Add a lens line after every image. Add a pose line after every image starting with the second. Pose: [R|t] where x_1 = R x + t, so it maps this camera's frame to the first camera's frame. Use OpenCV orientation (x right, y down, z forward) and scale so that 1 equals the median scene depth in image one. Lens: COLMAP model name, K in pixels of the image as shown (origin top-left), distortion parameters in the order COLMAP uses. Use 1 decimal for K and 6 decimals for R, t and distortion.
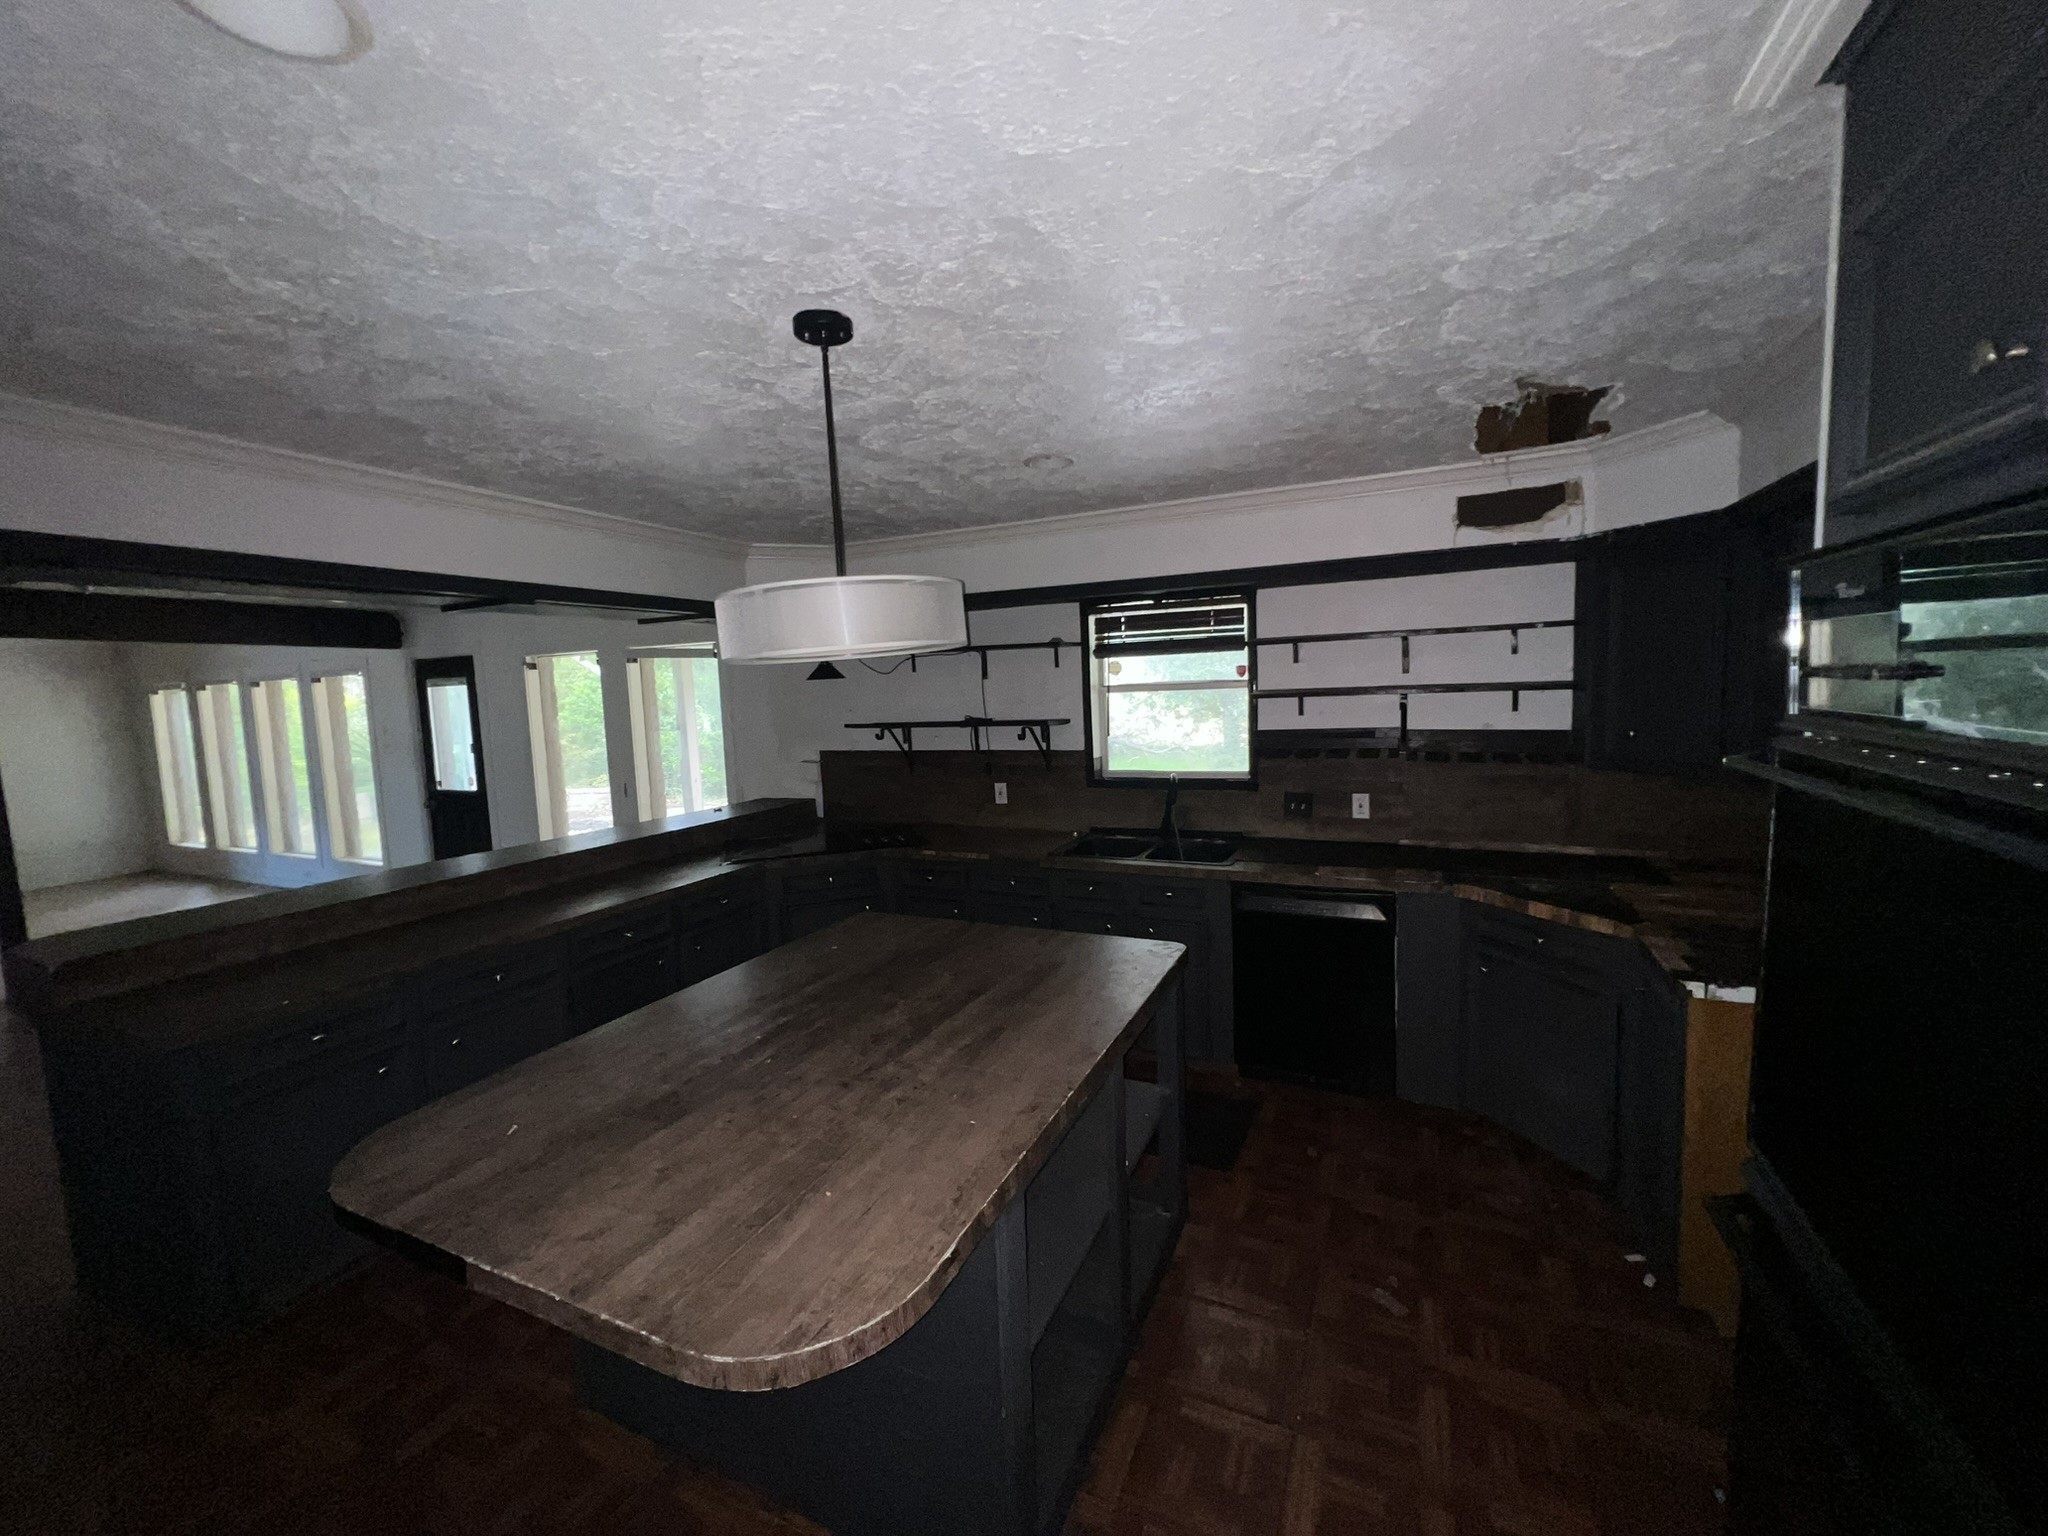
lens RADIAL K [[823.4, 0, 1021.0], [0, 823.4, 764.4], [0, 0, 1]] dist [-0.002511, 0.000002]
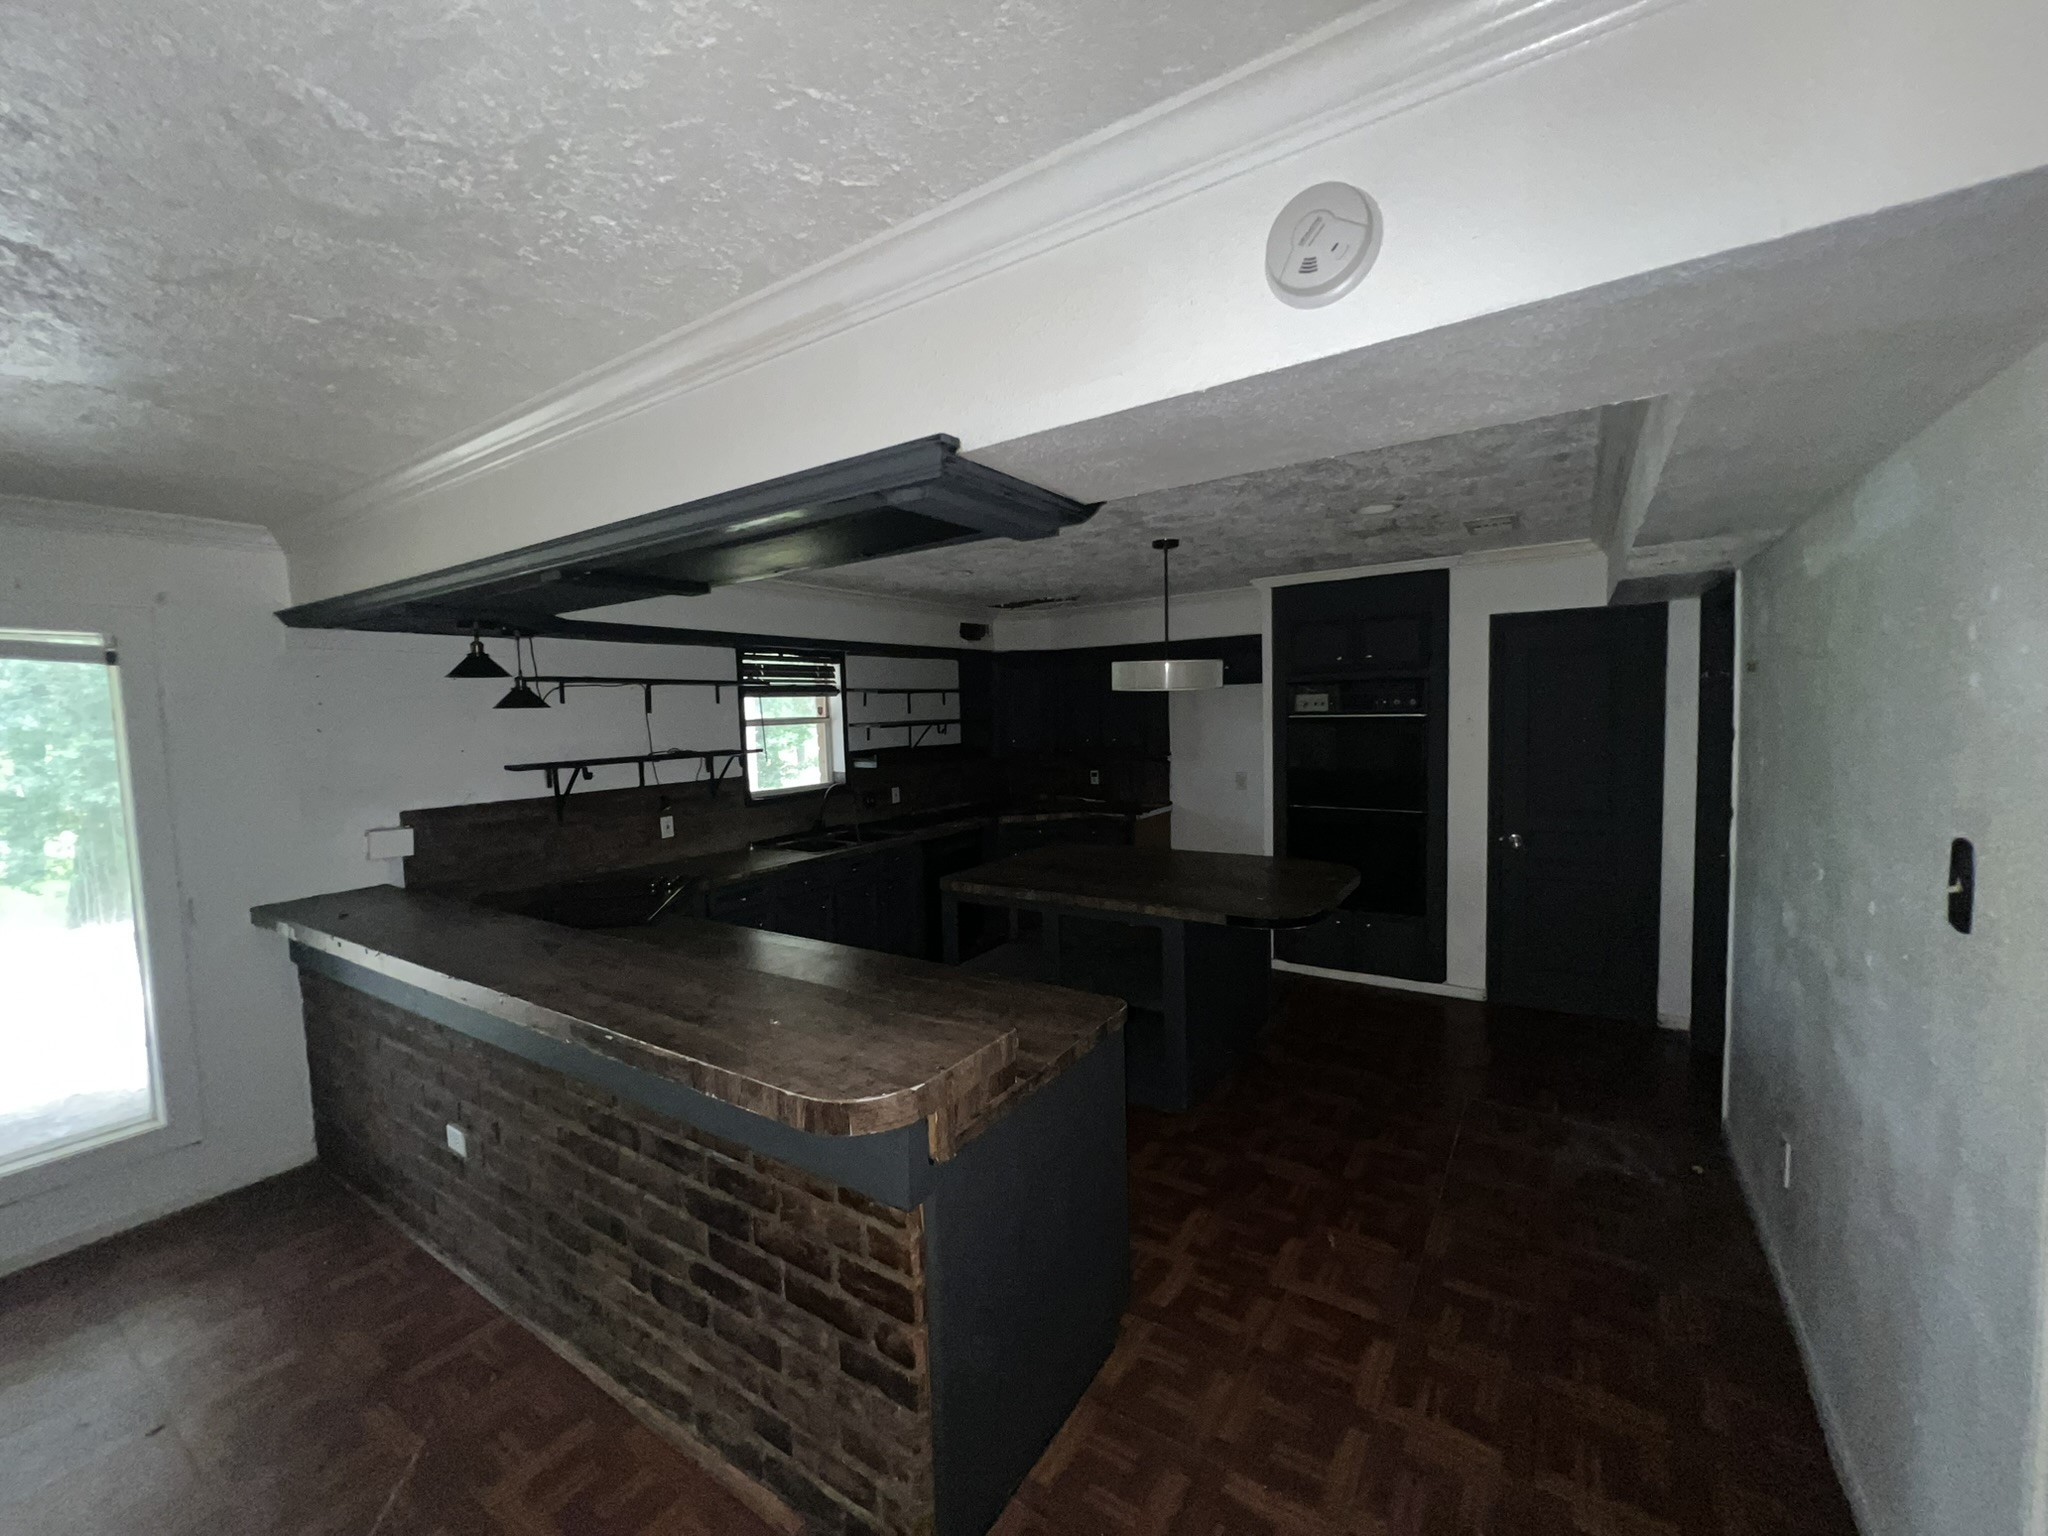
lens RADIAL K [[823.4, 0, 1026.7], [0, 823.4, 762.8], [0, 0, 1]] dist [-0.002511, 0.000002]
pose [[0.138312, -0.032194, 0.989865, -1.023070], [0.120233, 0.992625, 0.015484, -0.005855], [-0.983064, 0.116872, 0.141162, 0.454091]]
